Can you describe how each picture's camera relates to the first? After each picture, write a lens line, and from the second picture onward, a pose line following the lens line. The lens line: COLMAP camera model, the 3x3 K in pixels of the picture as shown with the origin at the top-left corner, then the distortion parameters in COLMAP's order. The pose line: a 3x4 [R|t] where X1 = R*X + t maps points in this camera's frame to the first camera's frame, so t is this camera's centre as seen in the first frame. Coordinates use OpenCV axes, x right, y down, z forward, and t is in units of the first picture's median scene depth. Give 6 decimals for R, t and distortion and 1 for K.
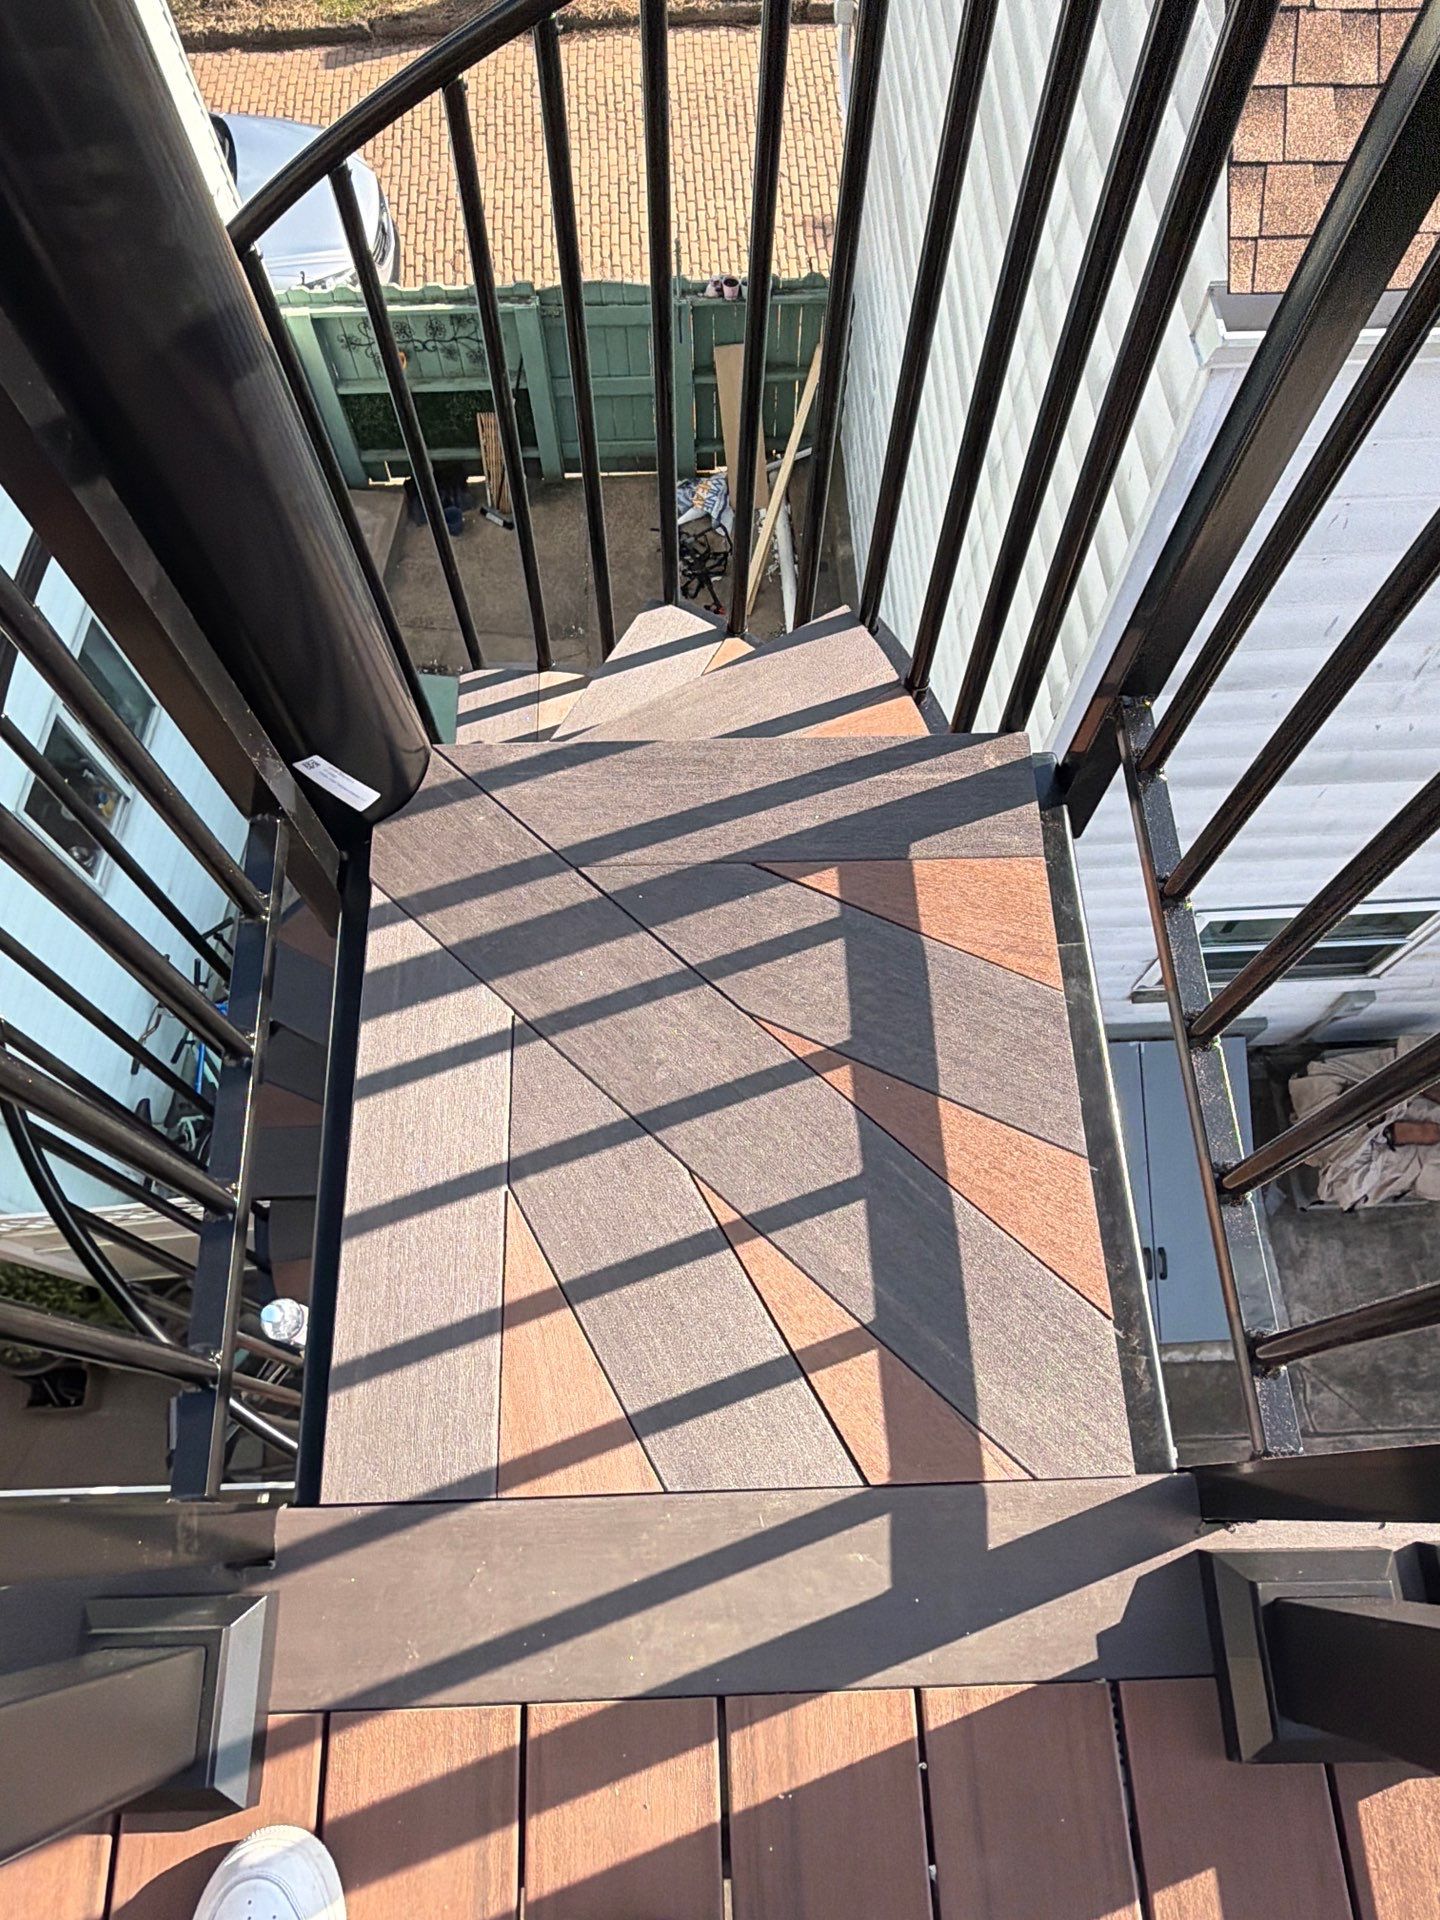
lens RADIAL K [[1302.1, 0, 720.0], [0, 1302.1, 960.0], [0, 0, 1]] dist [0.000690, -0.002541]
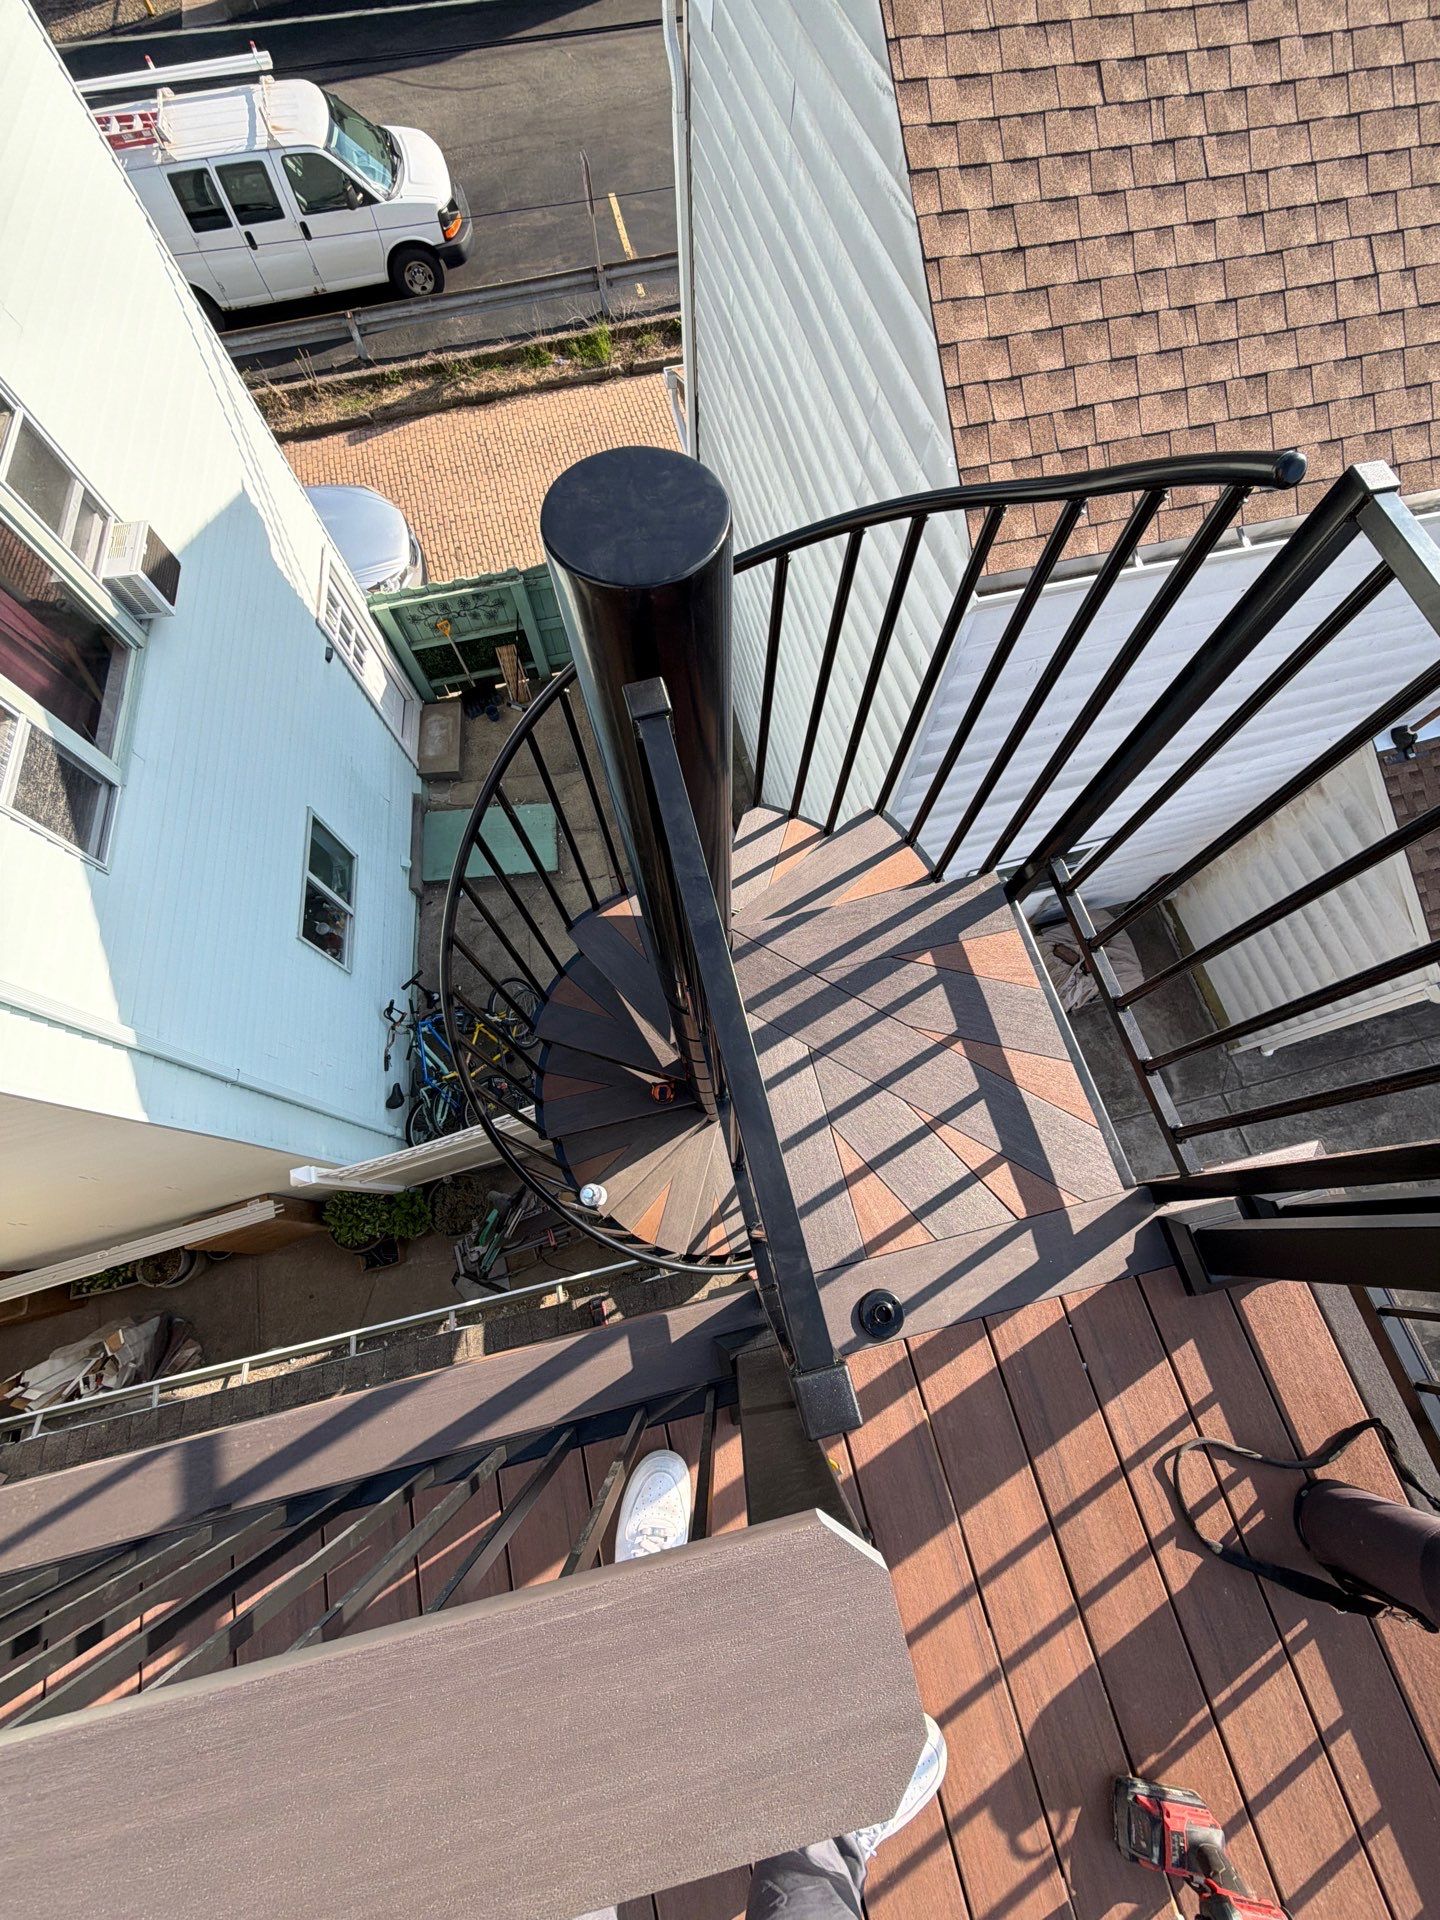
lens RADIAL K [[771.8, 0, 719.1], [0, 771.8, 957.7], [0, 0, 1]] dist [-0.000648, -0.000112]
pose [[0.979506, -0.189582, 0.068025, -0.350162], [0.186053, 0.981000, 0.054979, -0.198710], [-0.077155, -0.041196, 0.996168, -0.275877]]
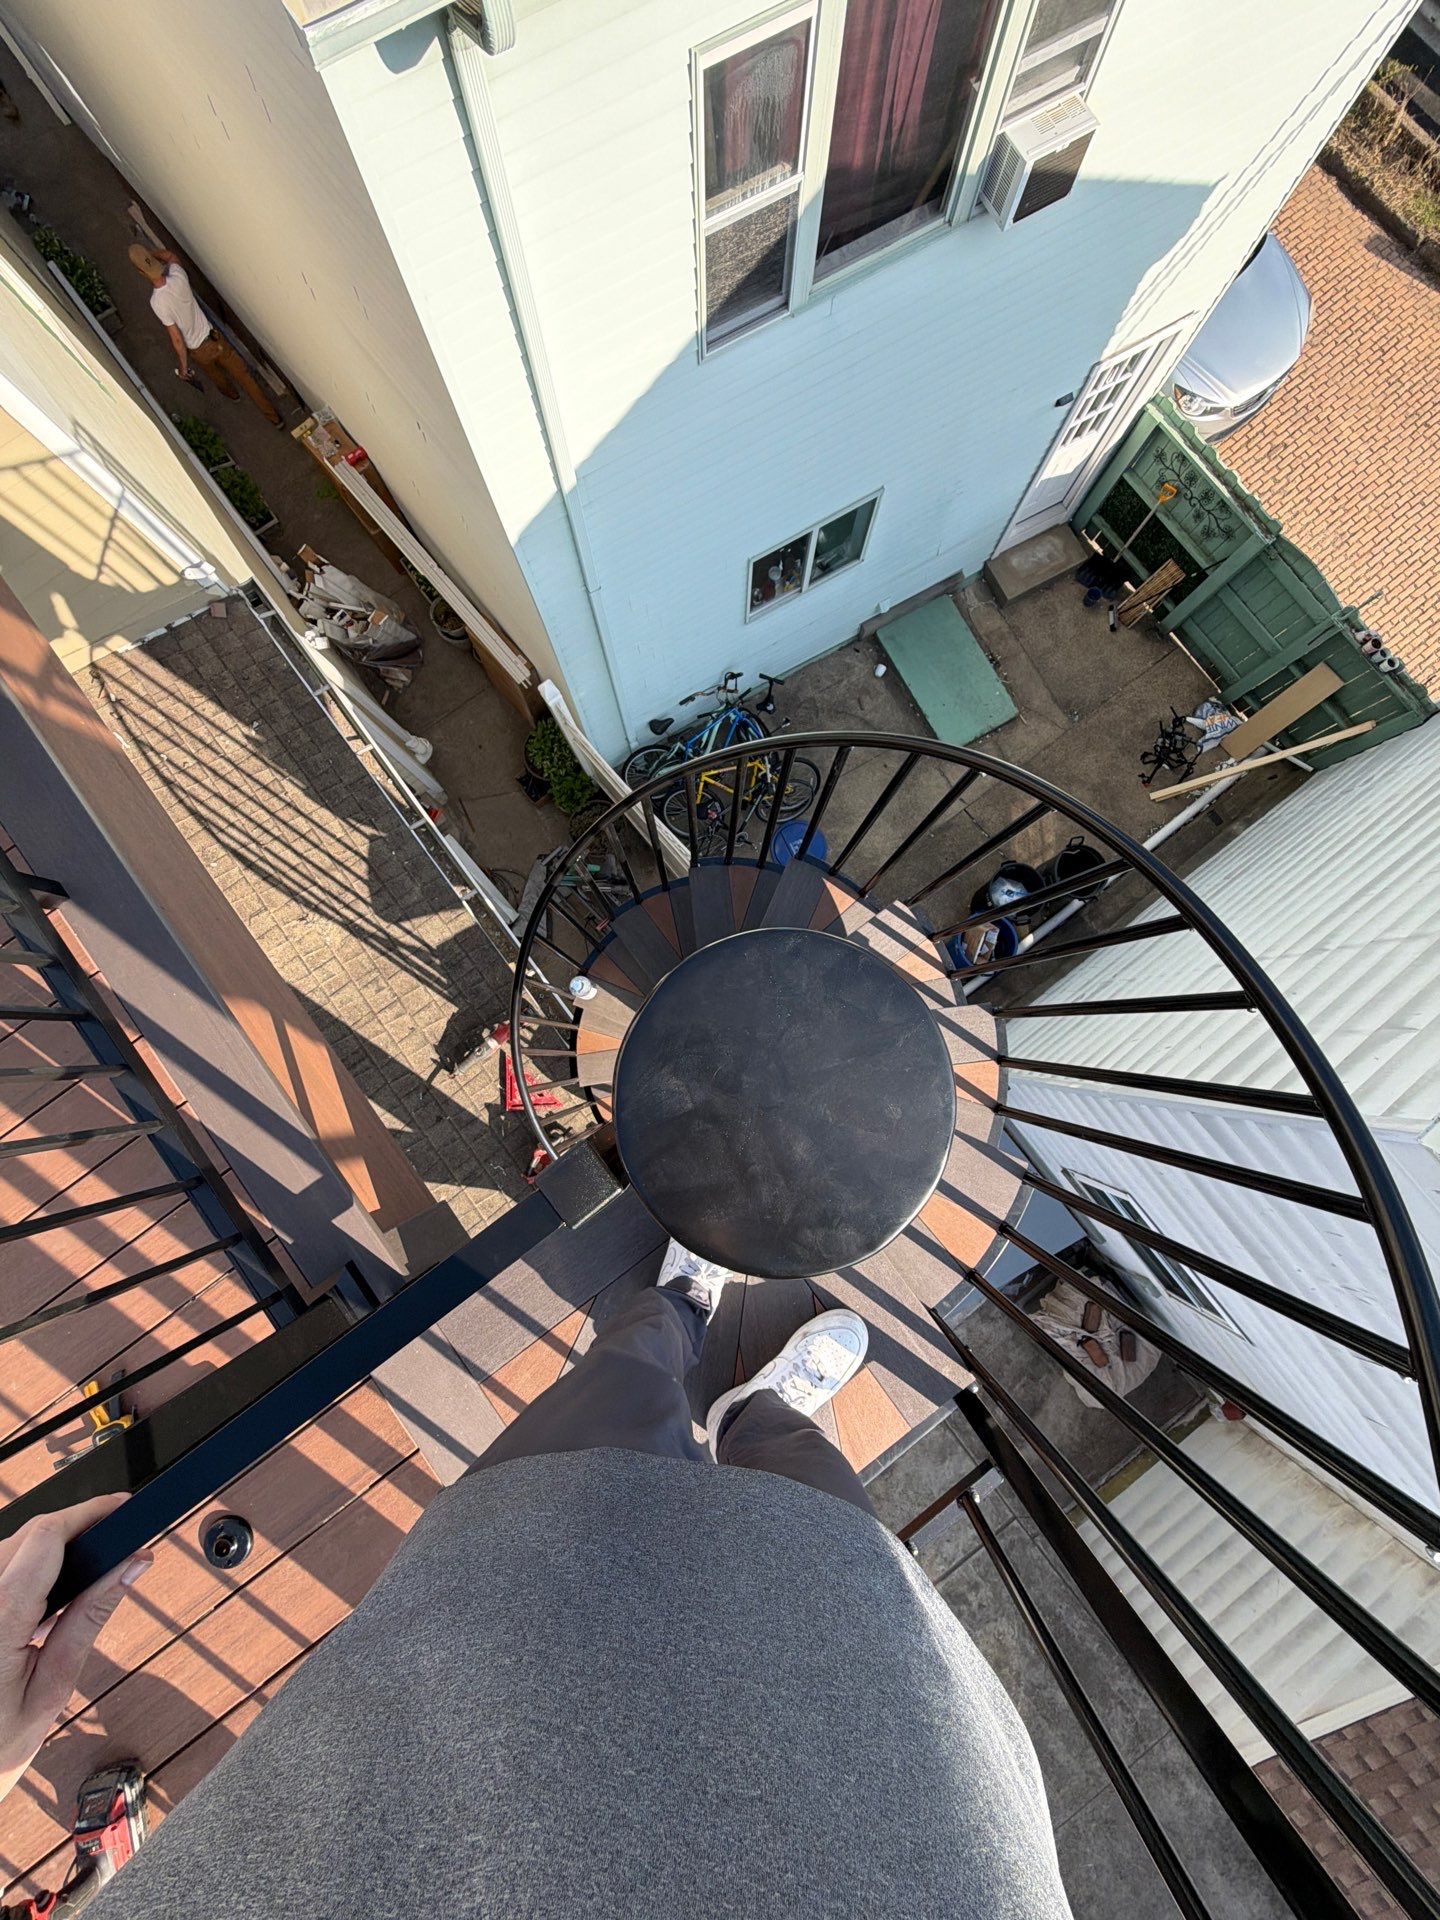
lens RADIAL K [[771.8, 0, 719.1], [0, 771.8, 957.7], [0, 0, 1]] dist [-0.000648, -0.000112]
pose [[0.573594, 0.815092, -0.081329, -0.346168], [-0.756029, 0.565002, 0.330444, -0.599219], [0.315293, -0.128054, 0.940315, 0.000205]]
